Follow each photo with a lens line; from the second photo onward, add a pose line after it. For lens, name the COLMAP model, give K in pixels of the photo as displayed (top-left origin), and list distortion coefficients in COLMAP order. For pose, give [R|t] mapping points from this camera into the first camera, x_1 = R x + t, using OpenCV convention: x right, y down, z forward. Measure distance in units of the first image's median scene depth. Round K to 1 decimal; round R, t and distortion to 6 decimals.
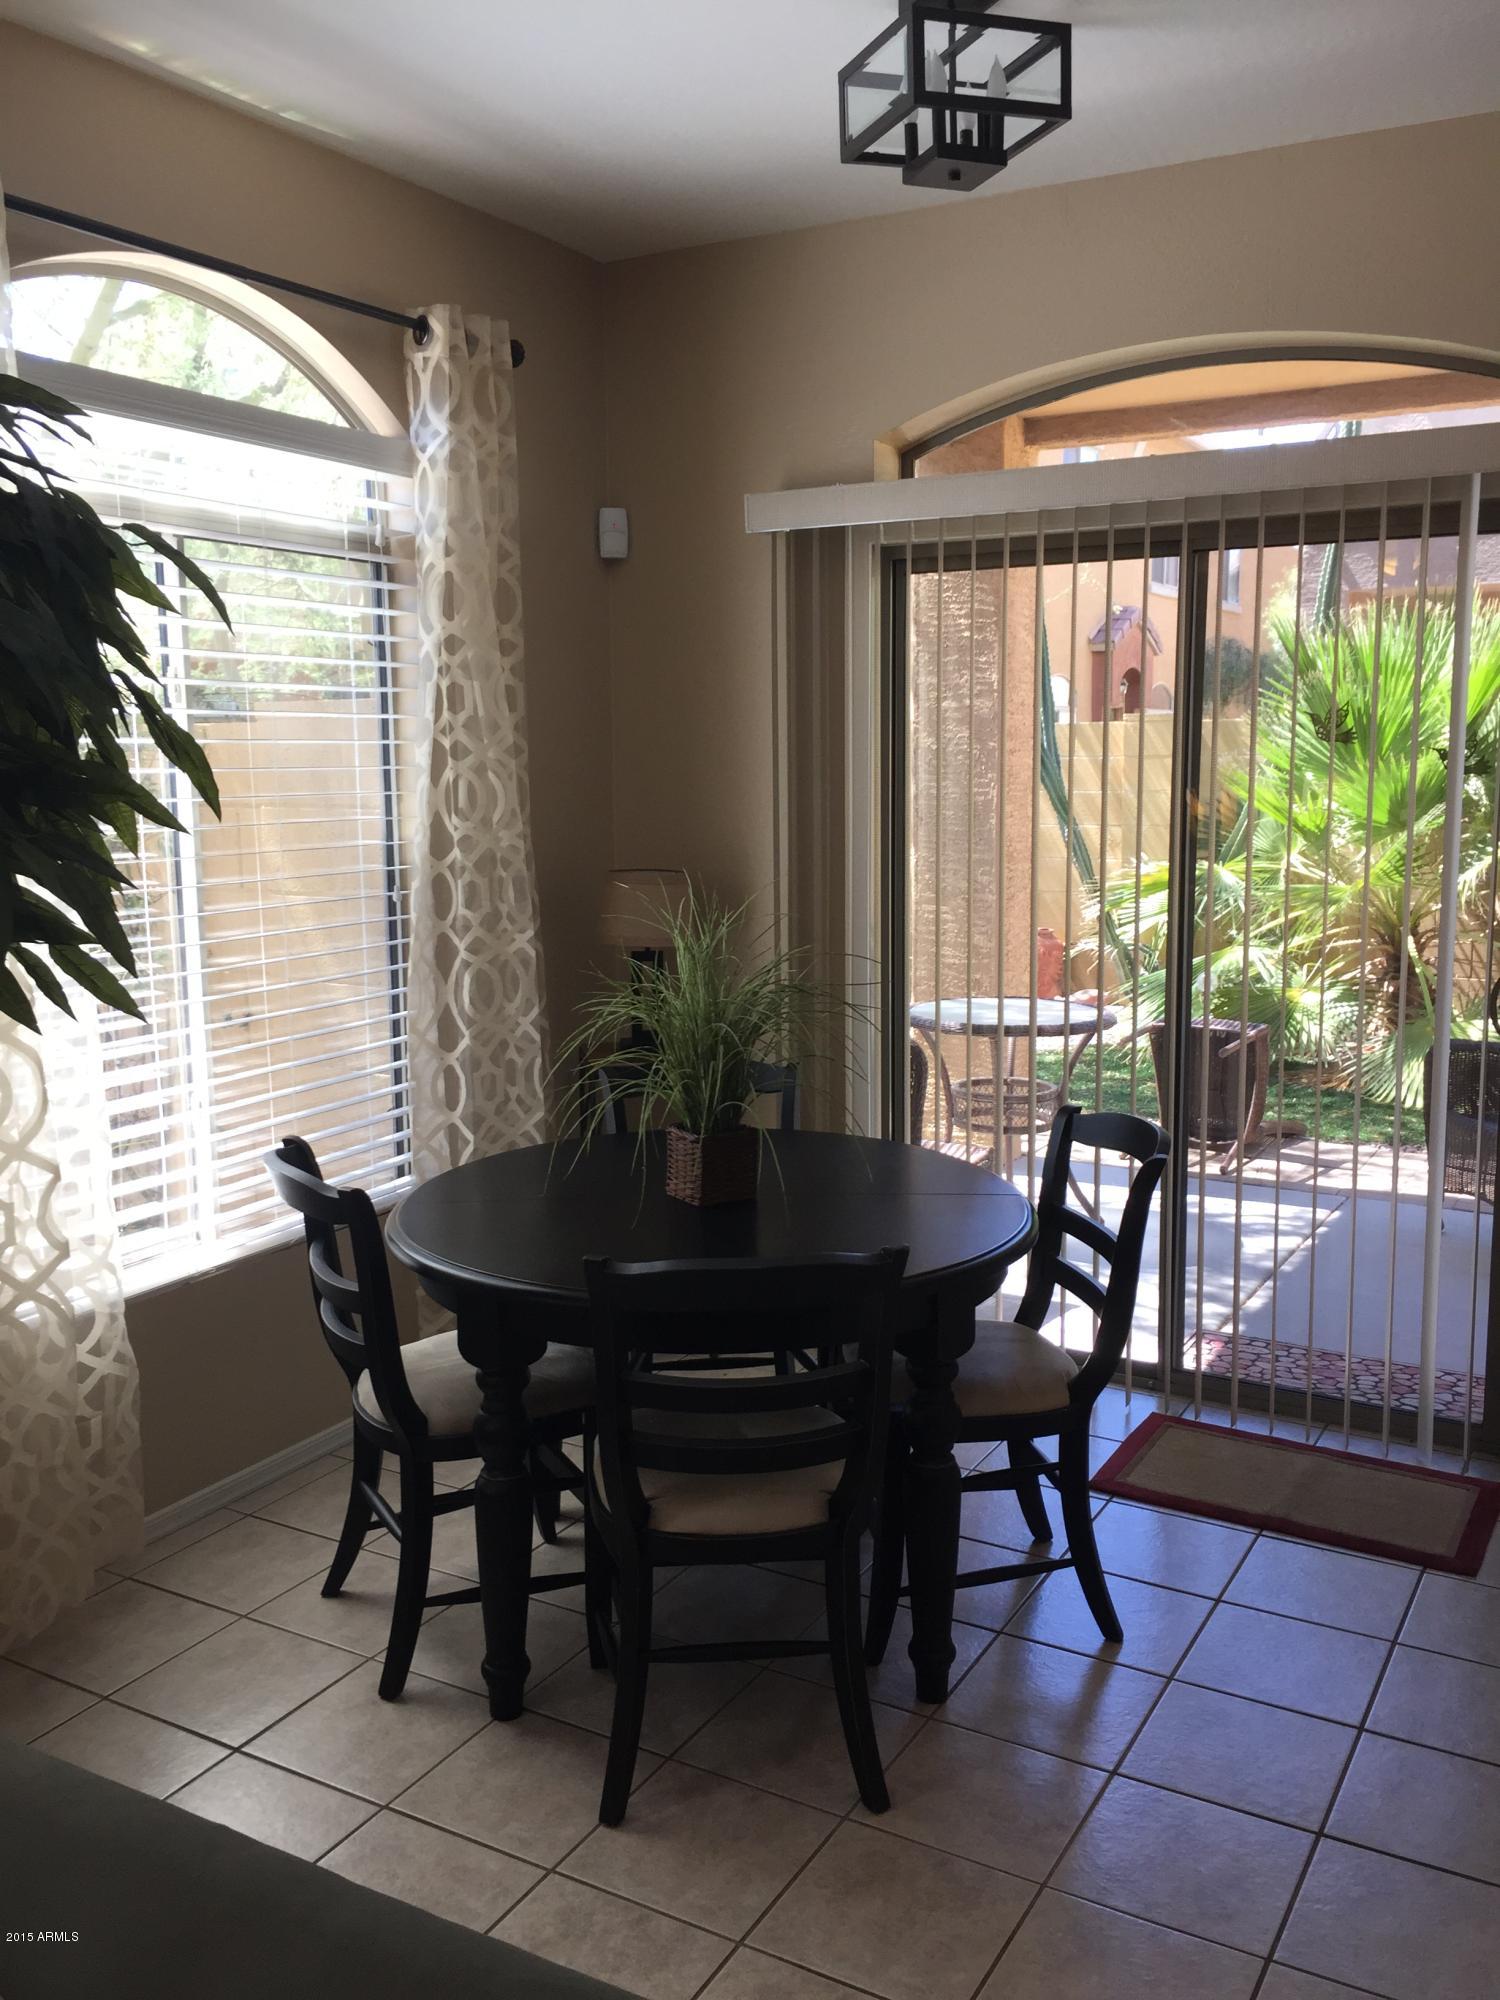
lens RADIAL K [[1723.8, 0, 756.1], [0, 1723.8, 1006.9], [0, 0, 1]] dist [0.024986, 0.004736]
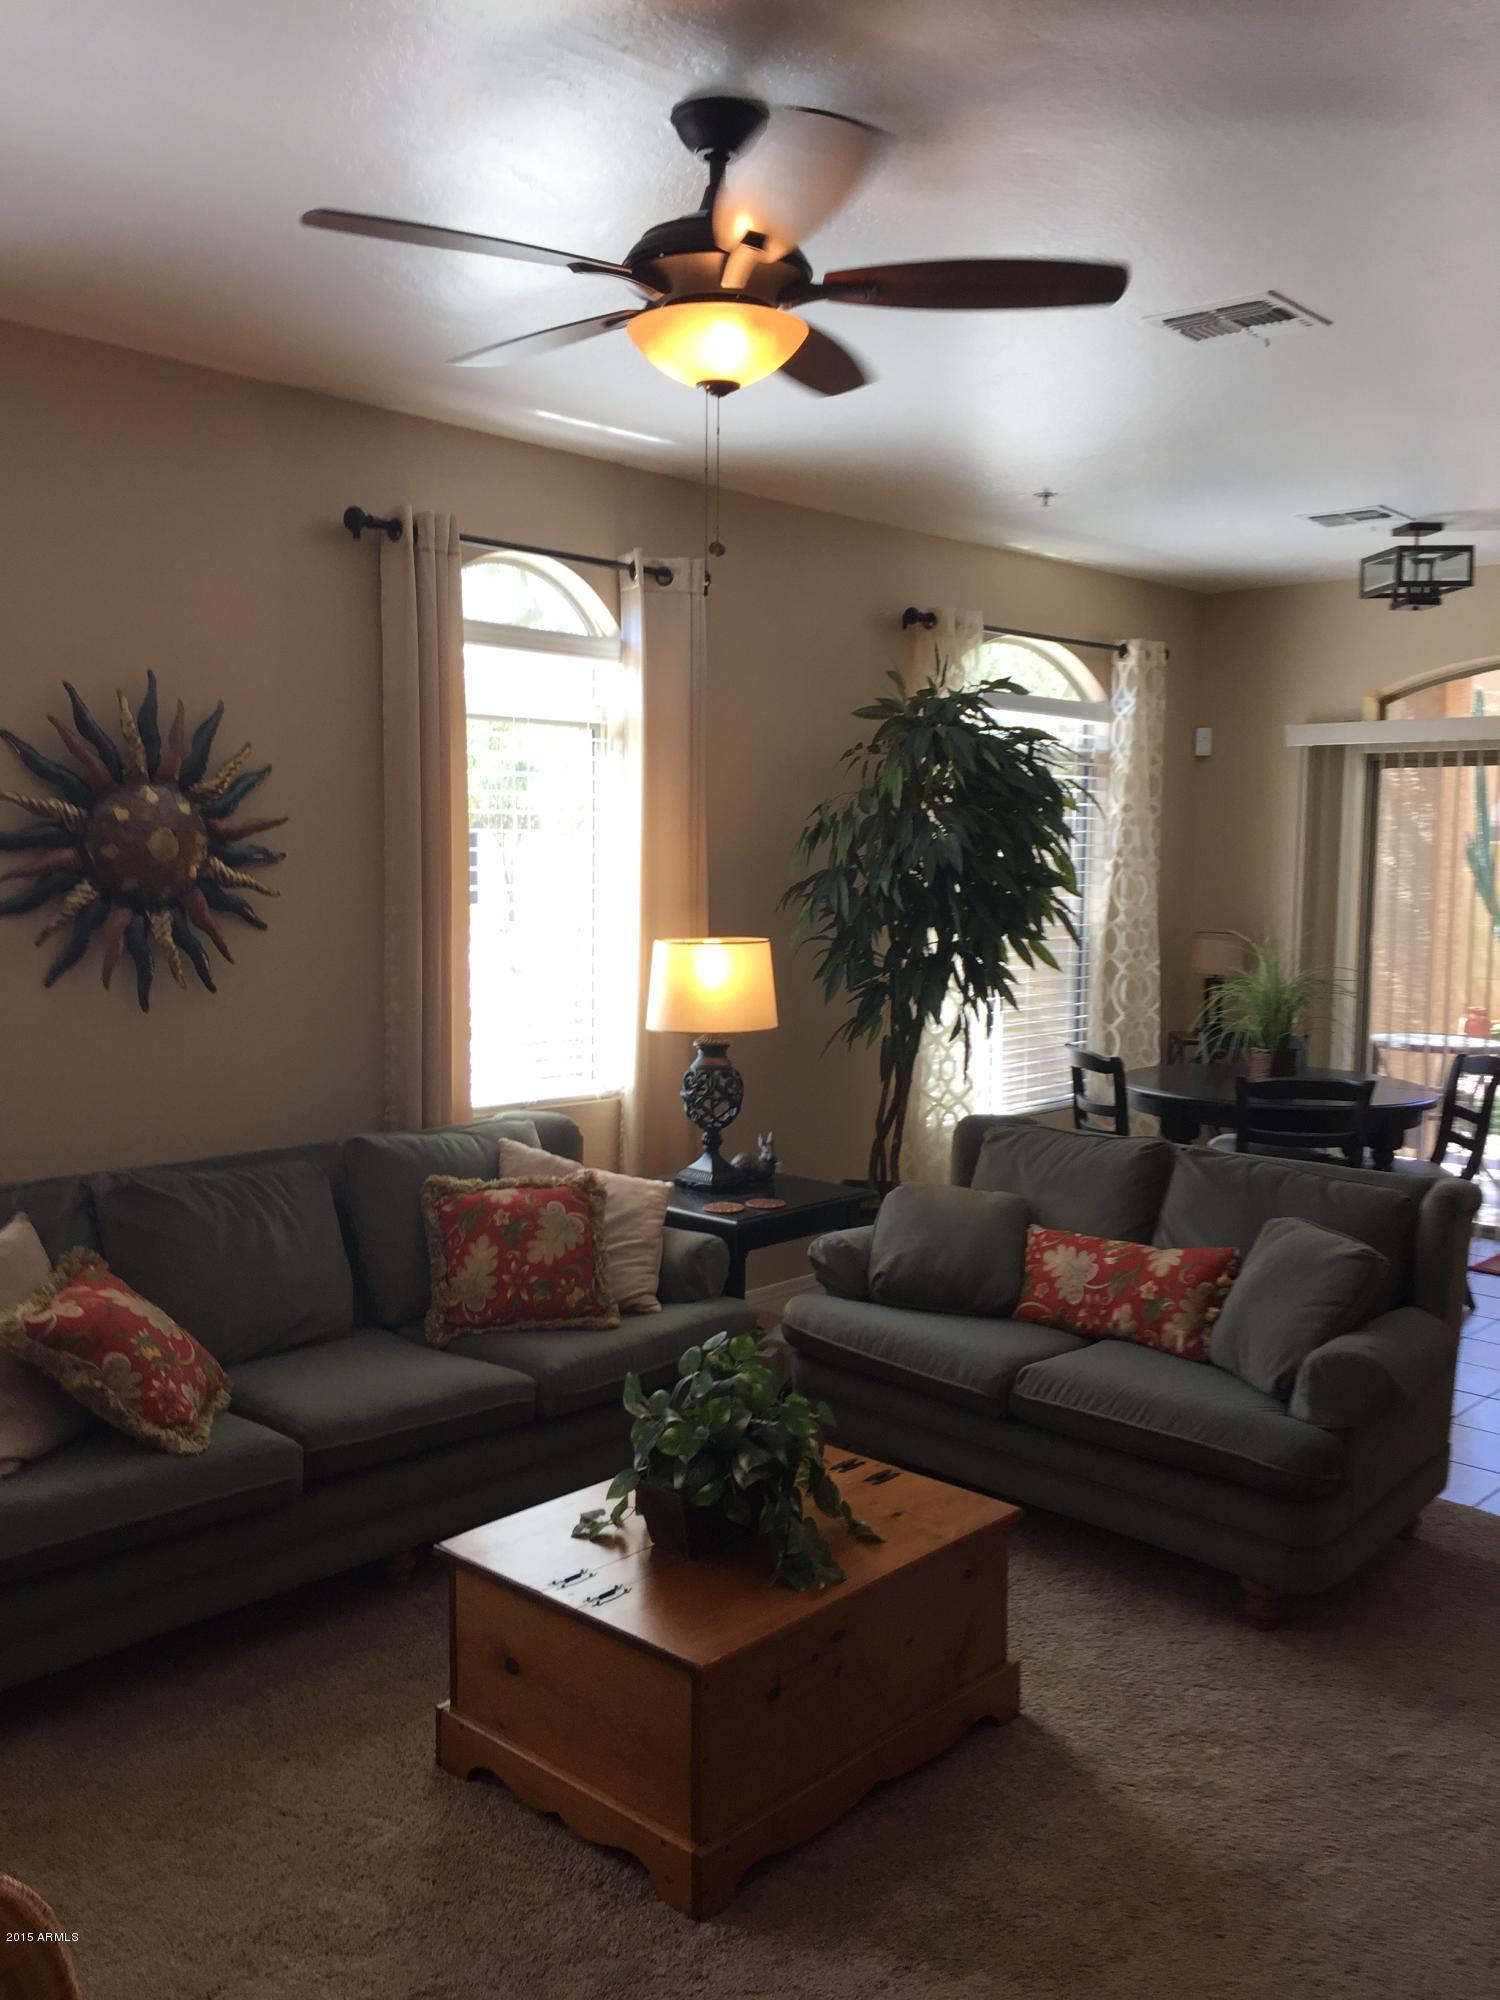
lens RADIAL K [[1723.8, 0, 756.1], [0, 1723.8, 1006.9], [0, 0, 1]] dist [0.024986, 0.004736]
pose [[0.969540, 0.043746, -0.240994, -0.101831], [-0.056765, 0.997264, -0.047347, 0.120070], [0.238263, 0.059585, 0.969371, -0.919348]]
